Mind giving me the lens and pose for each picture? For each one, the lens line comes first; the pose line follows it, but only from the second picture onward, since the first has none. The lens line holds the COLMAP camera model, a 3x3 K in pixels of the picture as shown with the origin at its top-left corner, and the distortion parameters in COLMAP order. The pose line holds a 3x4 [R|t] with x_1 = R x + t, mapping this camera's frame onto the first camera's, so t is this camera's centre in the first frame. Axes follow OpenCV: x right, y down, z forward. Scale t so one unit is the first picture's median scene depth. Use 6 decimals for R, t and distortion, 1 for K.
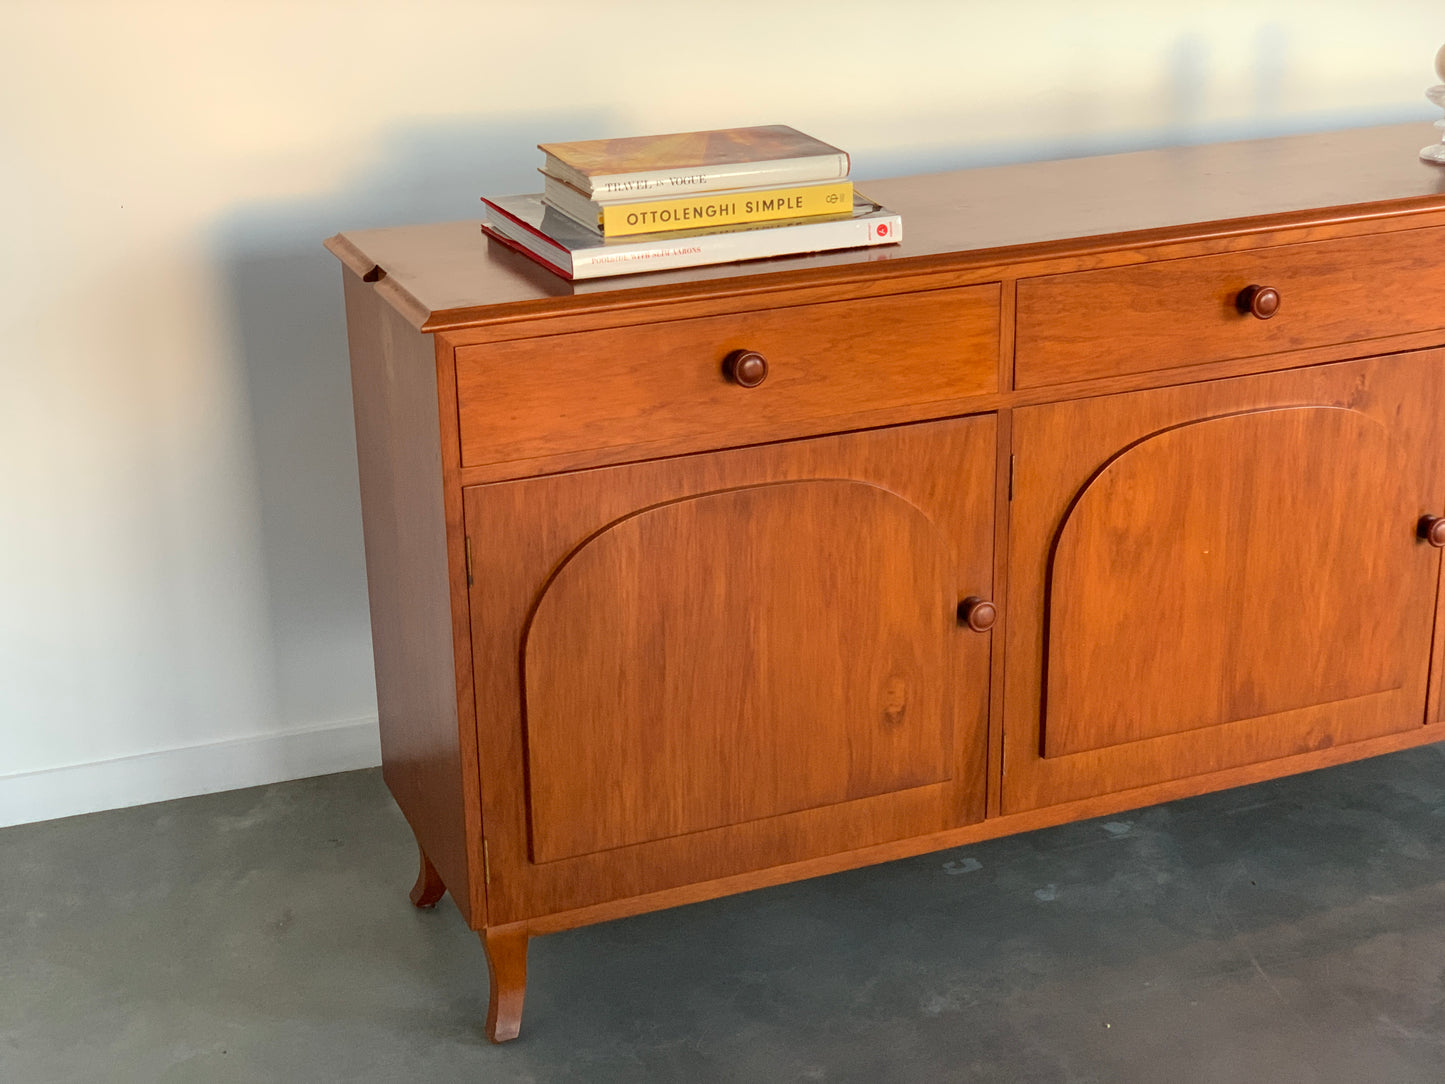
lens RADIAL K [[2208.2, 0, 722.5], [0, 2208.2, 542.0], [0, 0, 1]] dist [0.013643, 0.081131]
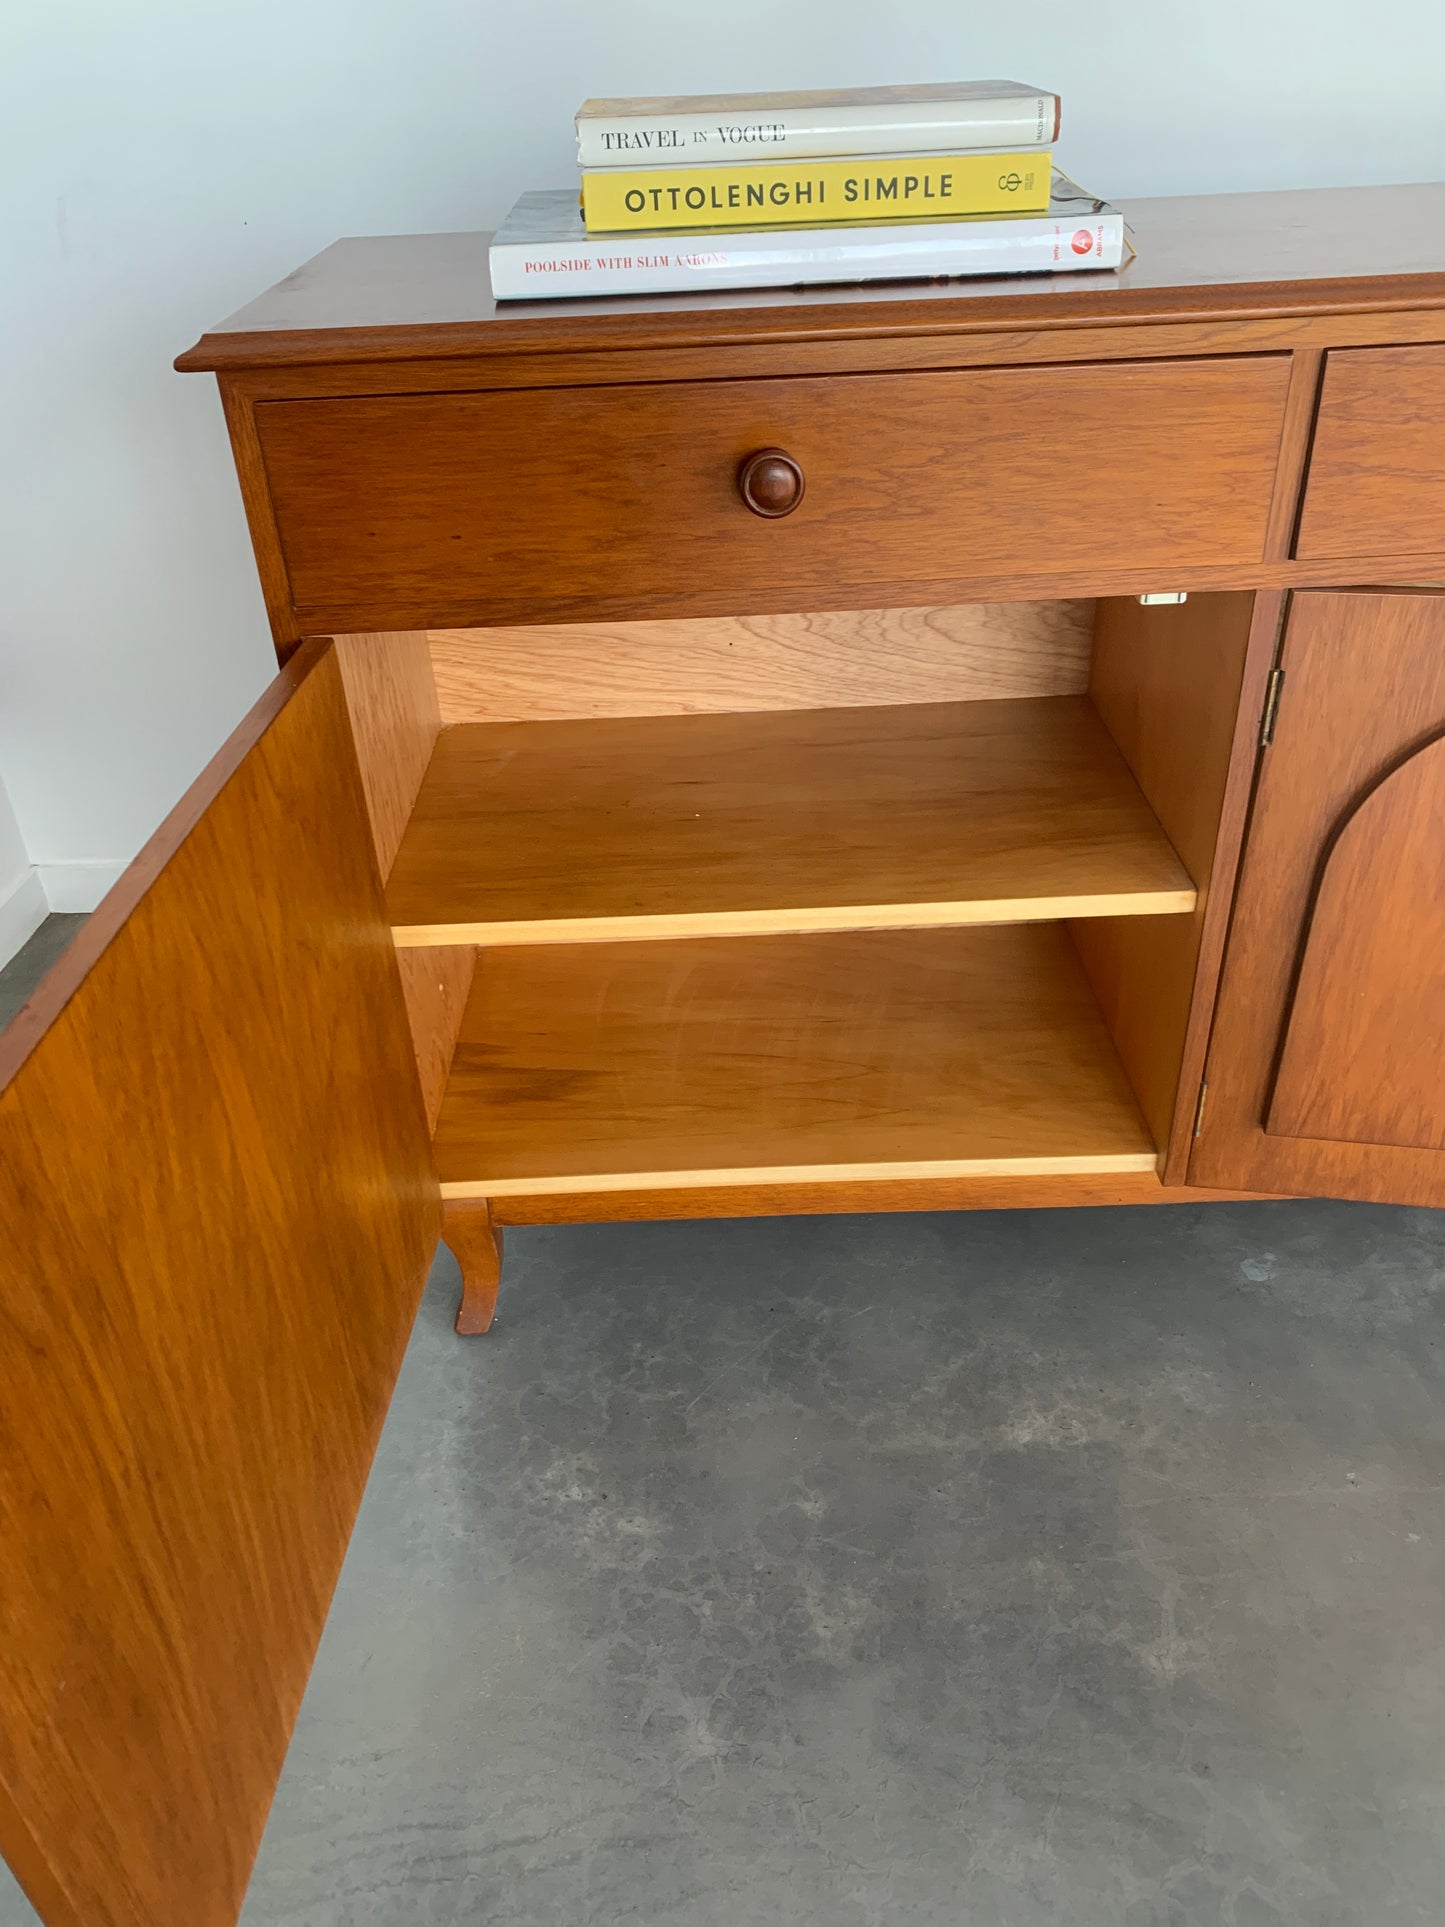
lens RADIAL K [[1495.0, 0, 719.3], [0, 1495.0, 948.4], [0, 0, 1]] dist [0.007646, -0.000141]
pose [[0.933475, 0.178361, -0.311145, 0.132172], [-0.100600, 0.962956, 0.250191, -0.054370], [0.344243, -0.202245, 0.916839, 0.575581]]
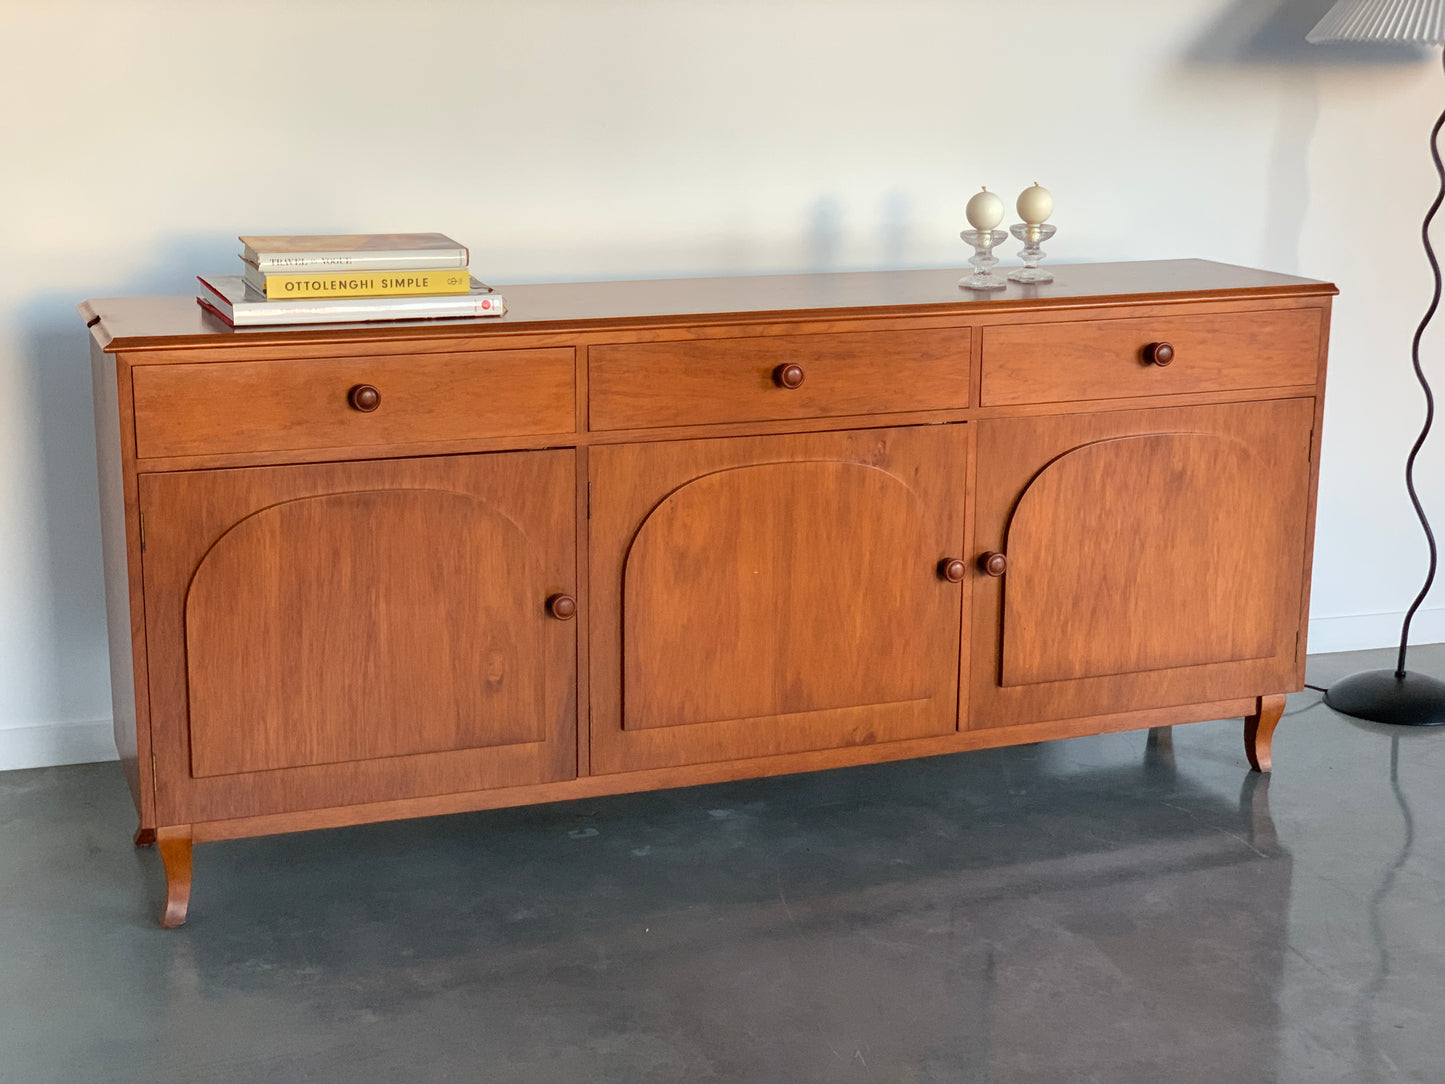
lens RADIAL K [[2143.4, 0, 722.5], [0, 2143.4, 542.0], [0, 0, 1]] dist [0.041010, 0.171972]
pose [[0.999223, 0.034422, -0.019209, 0.238056], [-0.036363, 0.993036, -0.112060, 0.135709], [0.015218, 0.112672, 0.993516, -0.253159]]
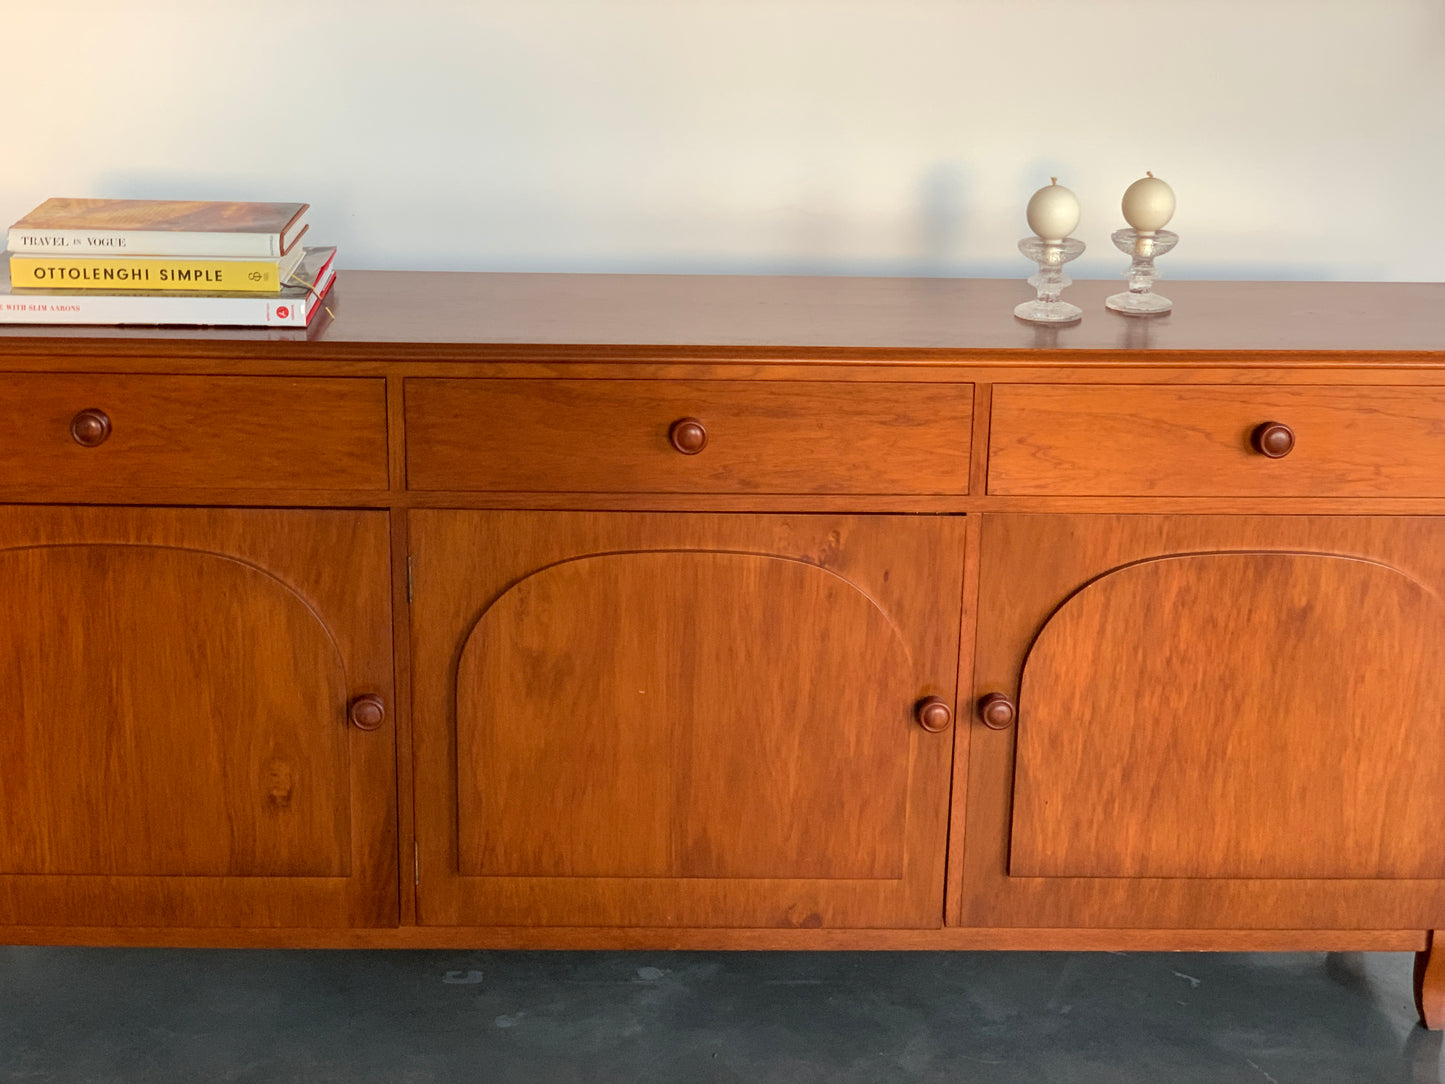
lens RADIAL K [[2143.4, 0, 722.5], [0, 2143.4, 542.0], [0, 0, 1]] dist [0.041010, 0.171972]
pose [[0.936917, 0.144468, -0.318301, 0.571002], [-0.157195, 0.987461, -0.014522, -0.054349], [0.312211, 0.063642, 0.947879, 0.142477]]
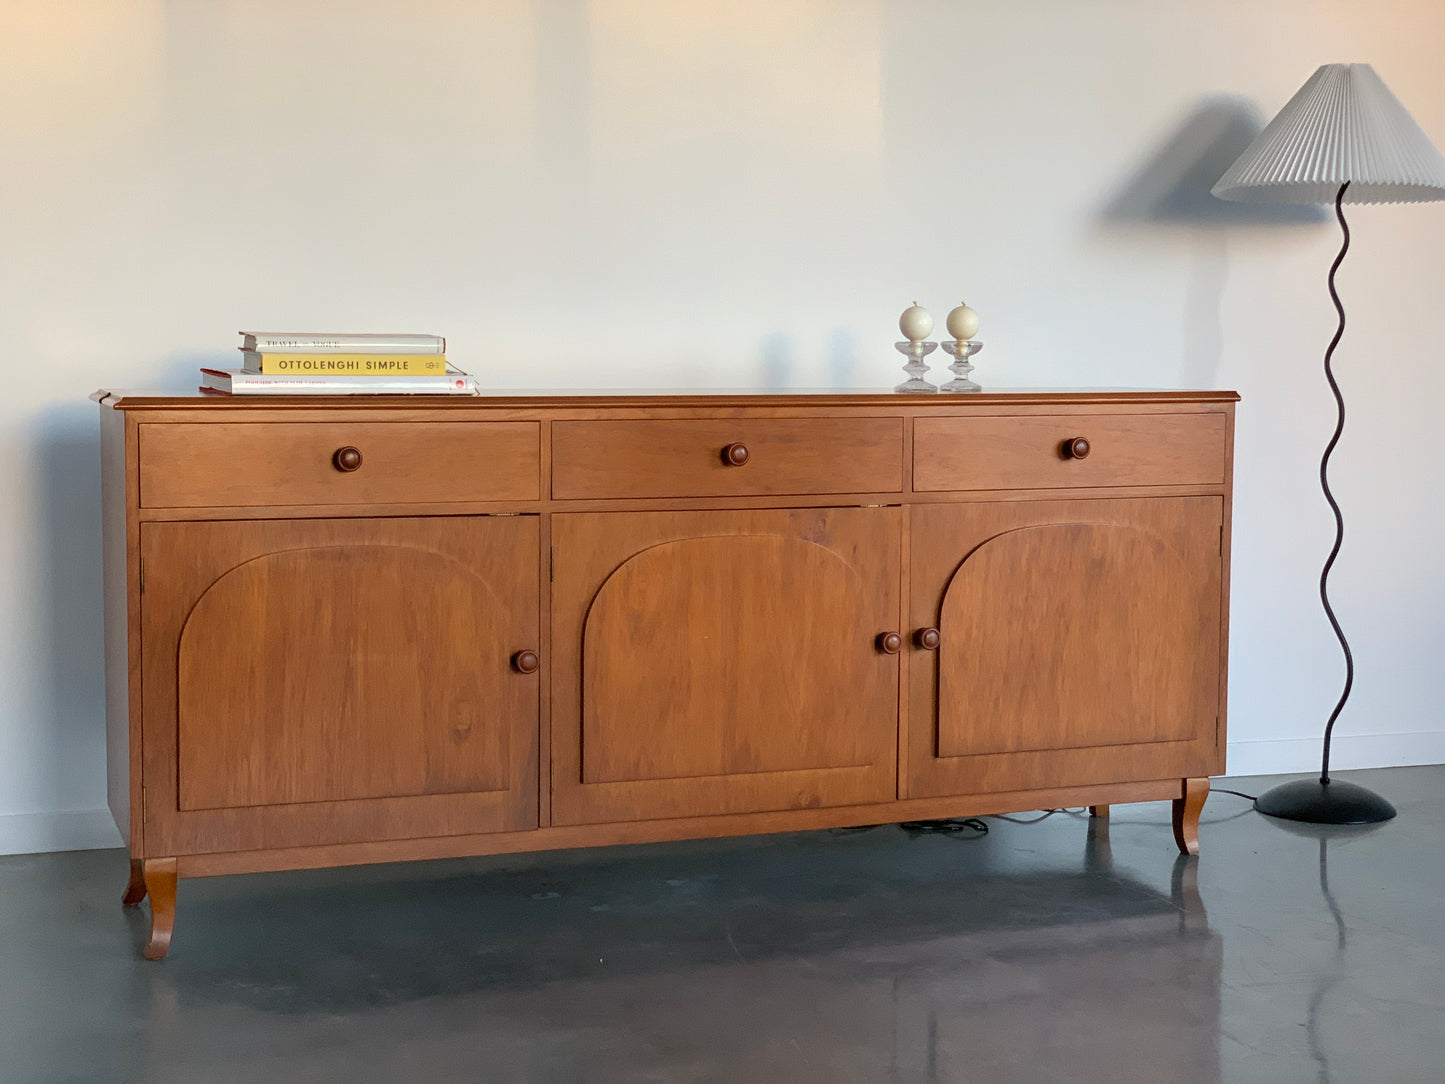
lens RADIAL K [[2143.4, 0, 722.5], [0, 2143.4, 542.0], [0, 0, 1]] dist [0.041010, 0.171972]
pose [[0.999246, 0.030895, -0.023536, 0.276615], [-0.035839, 0.966994, -0.252265, 0.305331], [0.014965, 0.252918, 0.967372, -0.339232]]
